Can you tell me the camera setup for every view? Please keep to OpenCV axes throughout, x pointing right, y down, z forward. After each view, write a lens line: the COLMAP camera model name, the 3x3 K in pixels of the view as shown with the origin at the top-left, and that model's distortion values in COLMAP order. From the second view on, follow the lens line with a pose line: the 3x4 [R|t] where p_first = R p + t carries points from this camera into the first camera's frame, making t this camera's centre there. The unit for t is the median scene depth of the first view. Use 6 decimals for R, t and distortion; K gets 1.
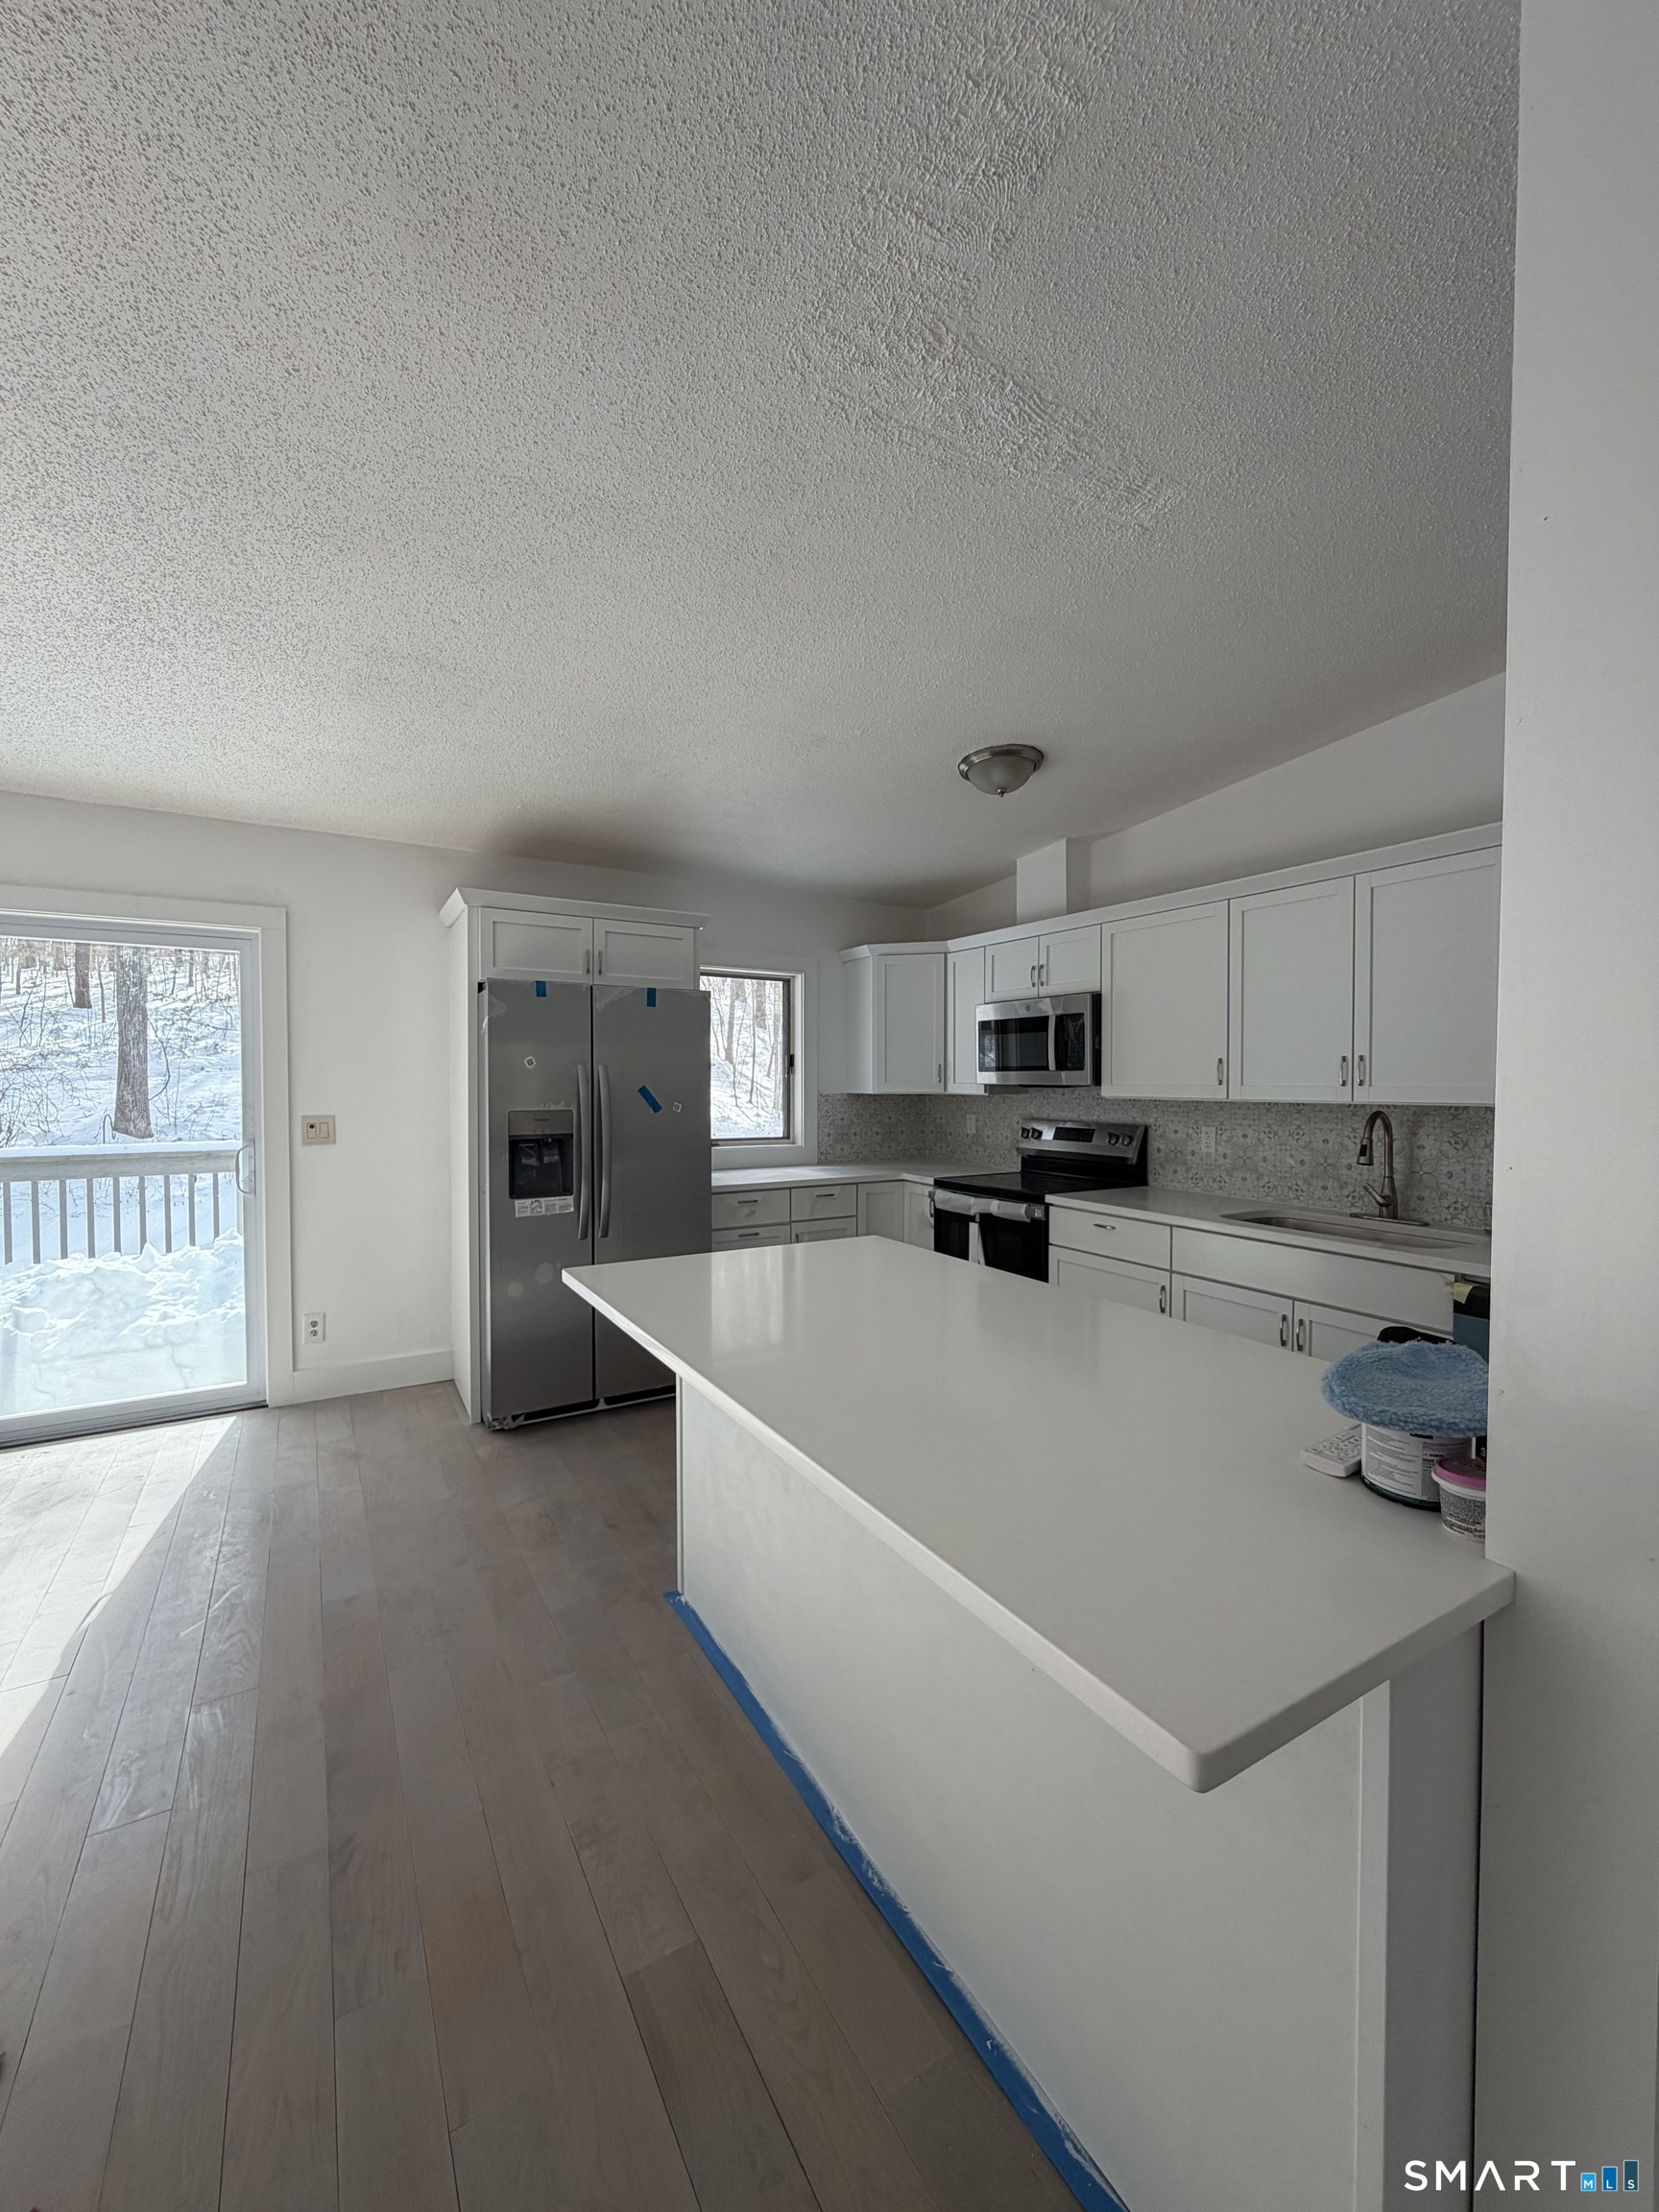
lens RADIAL K [[880.7, 0, 828.4], [0, 880.7, 1101.5], [0, 0, 1]] dist [-0.000080, -0.000321]
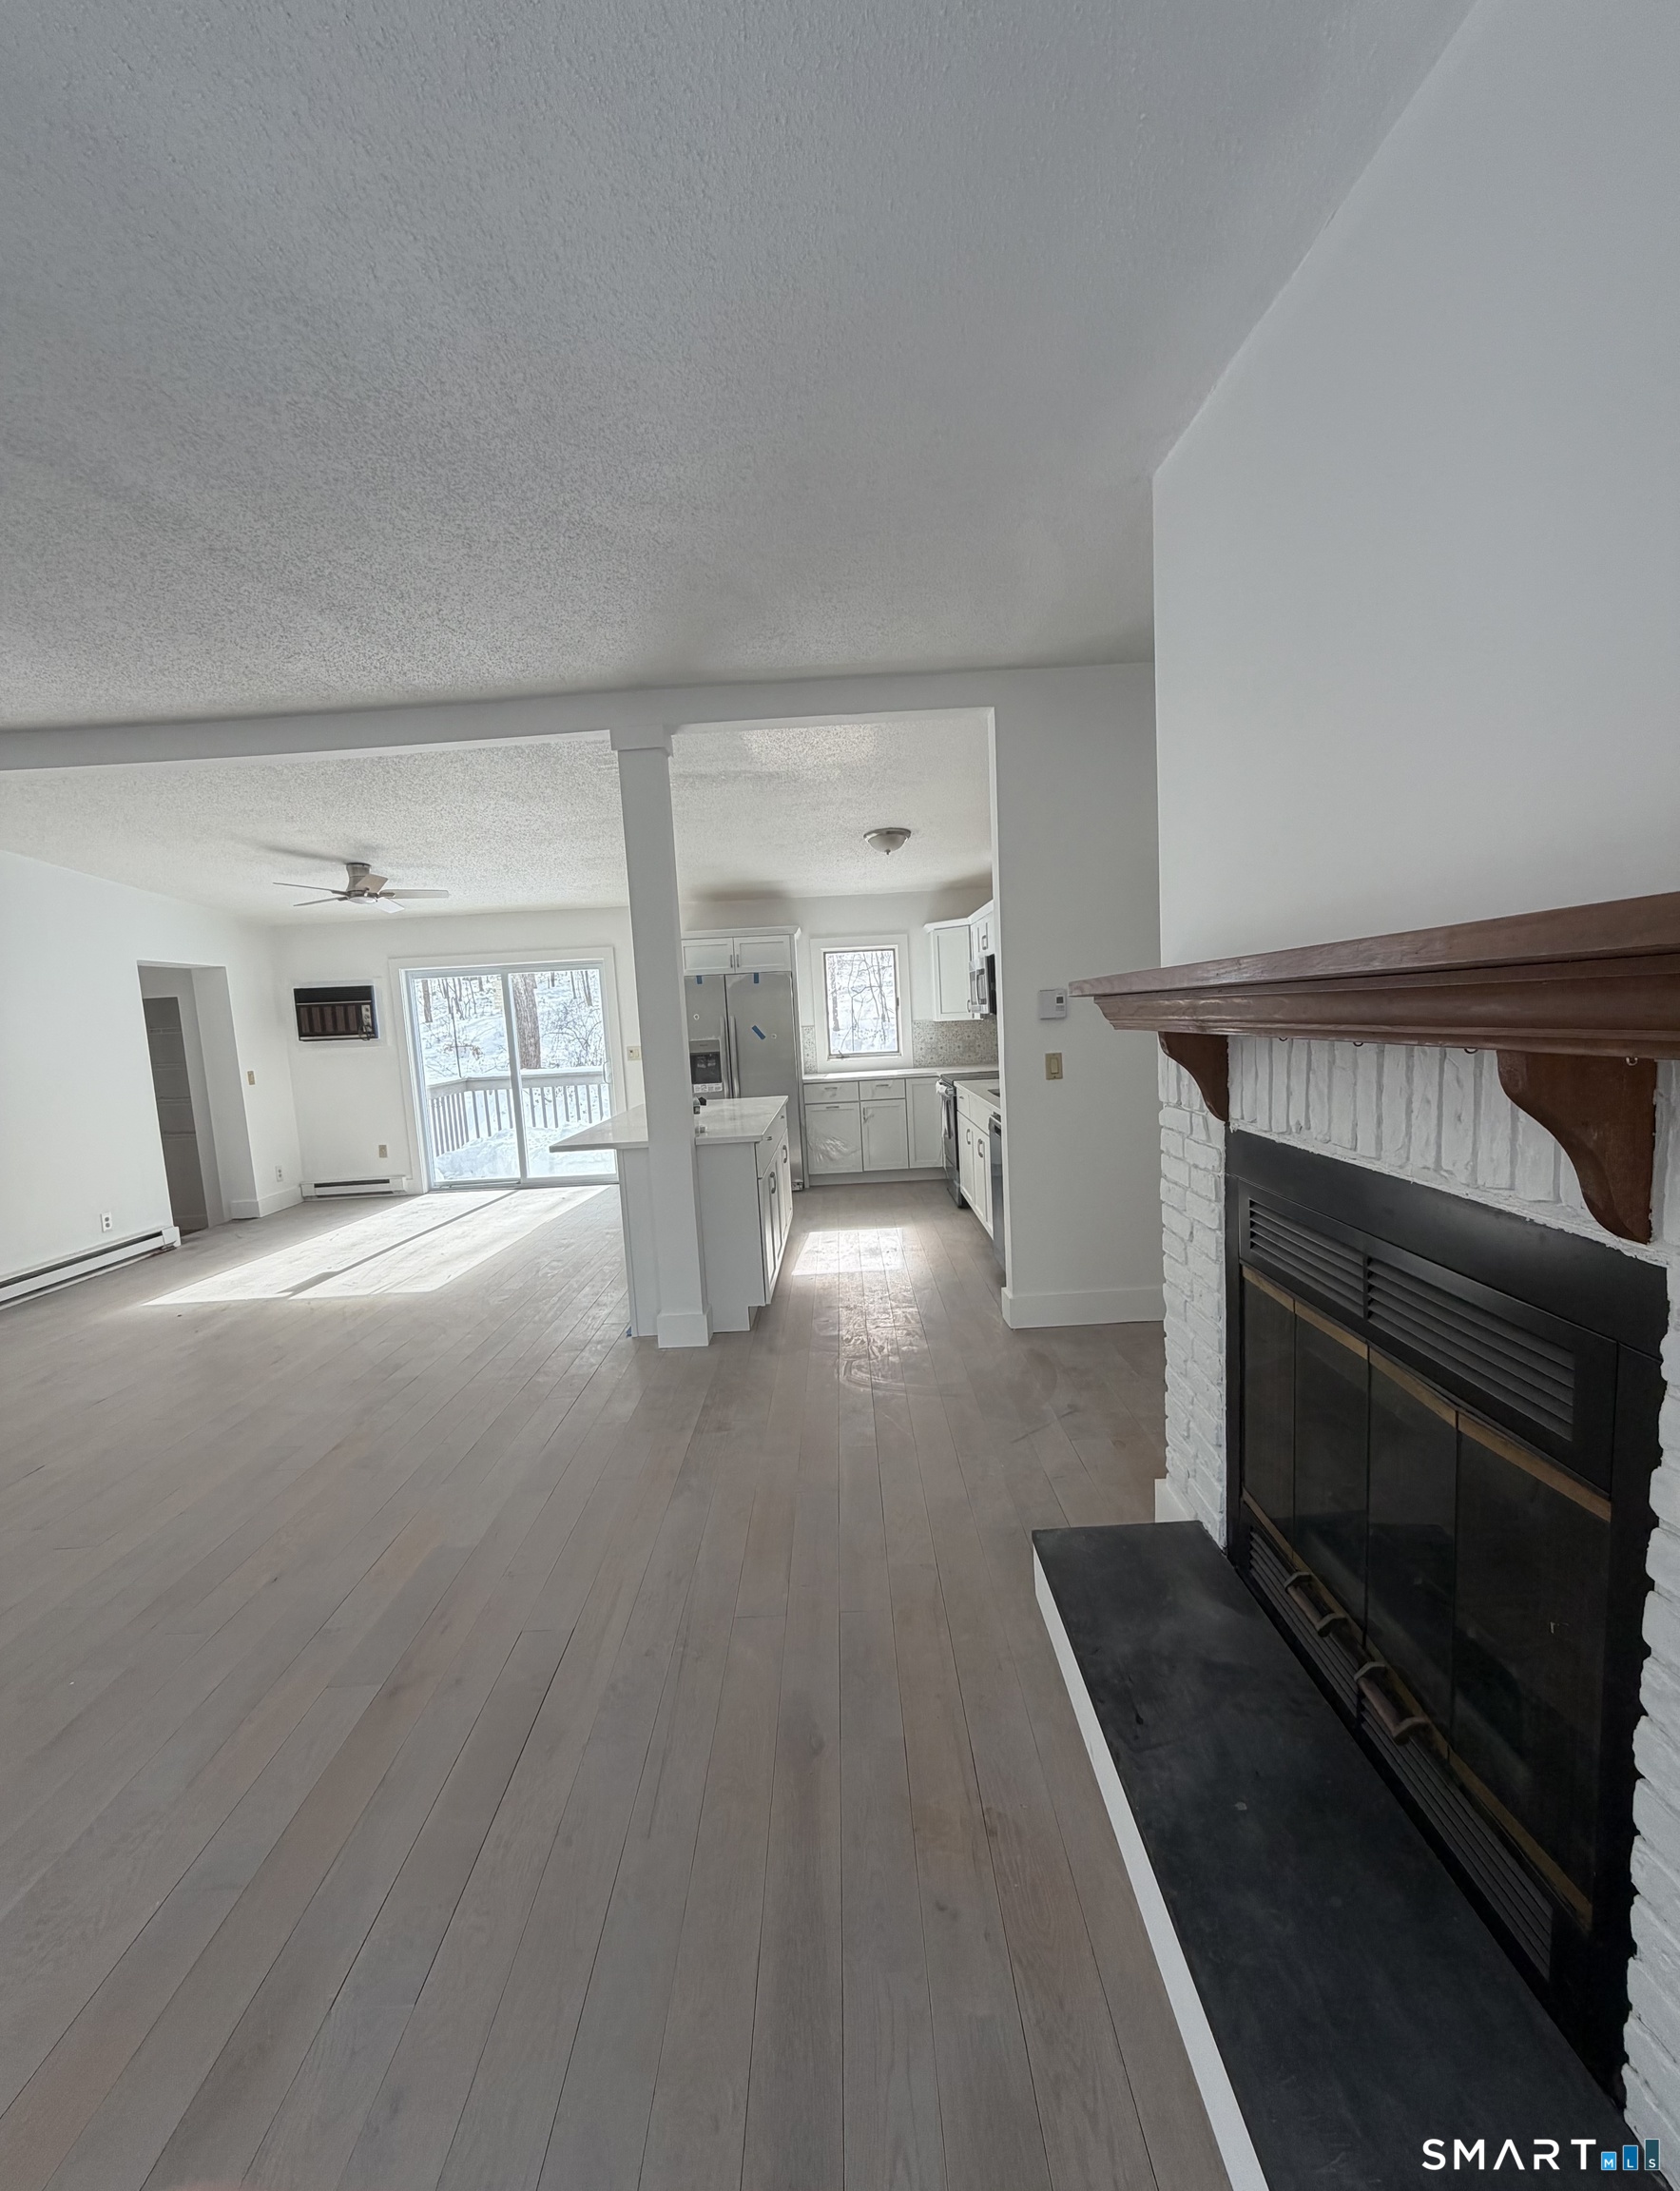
lens RADIAL K [[892.4, 0, 841.9], [0, 892.4, 1116.2], [0, 0, 1]] dist [-0.002717, 0.000042]
pose [[0.860650, 0.011450, -0.509067, 0.912601], [0.041454, 0.994853, 0.092460, 0.006357], [0.507506, -0.100679, 0.855746, -0.559164]]
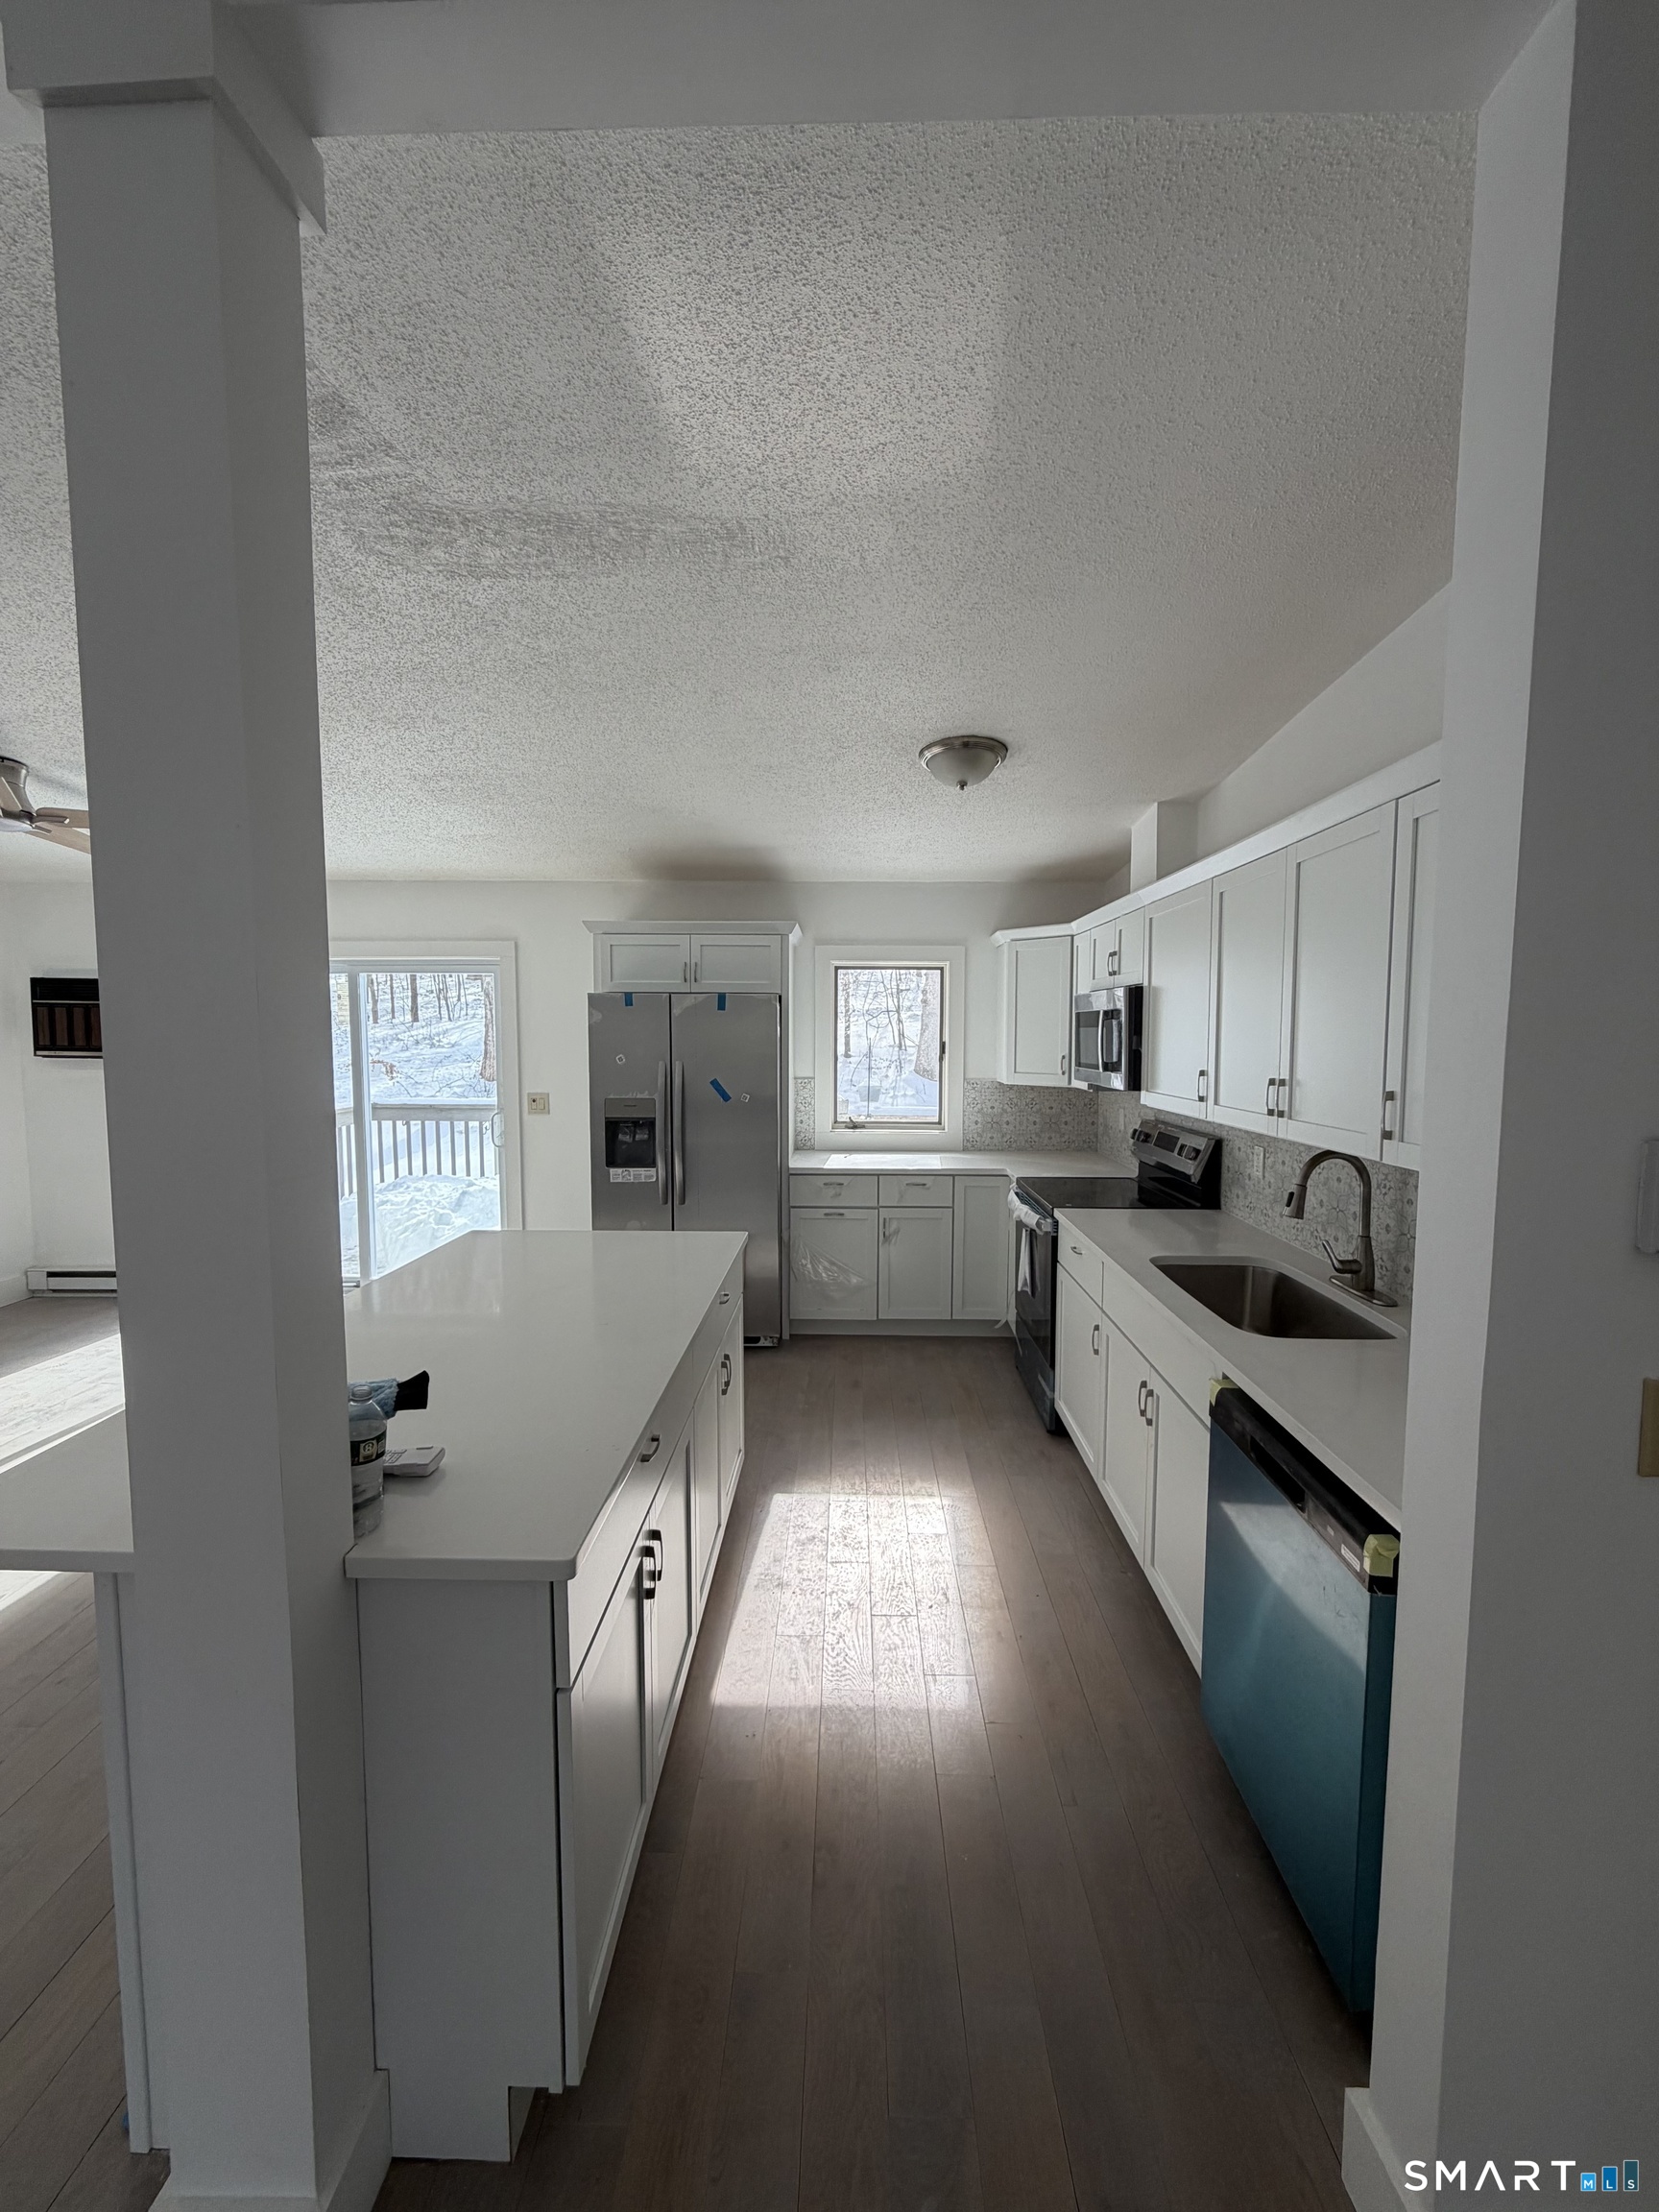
lens RADIAL K [[880.7, 0, 829.8], [0, 880.7, 1100.4], [0, 0, 1]] dist [-0.000080, -0.000321]
pose [[0.847739, 0.042068, -0.528742, 0.522089], [-0.014766, 0.998335, 0.055756, -0.054706], [0.530208, -0.039459, 0.846949, 0.092316]]
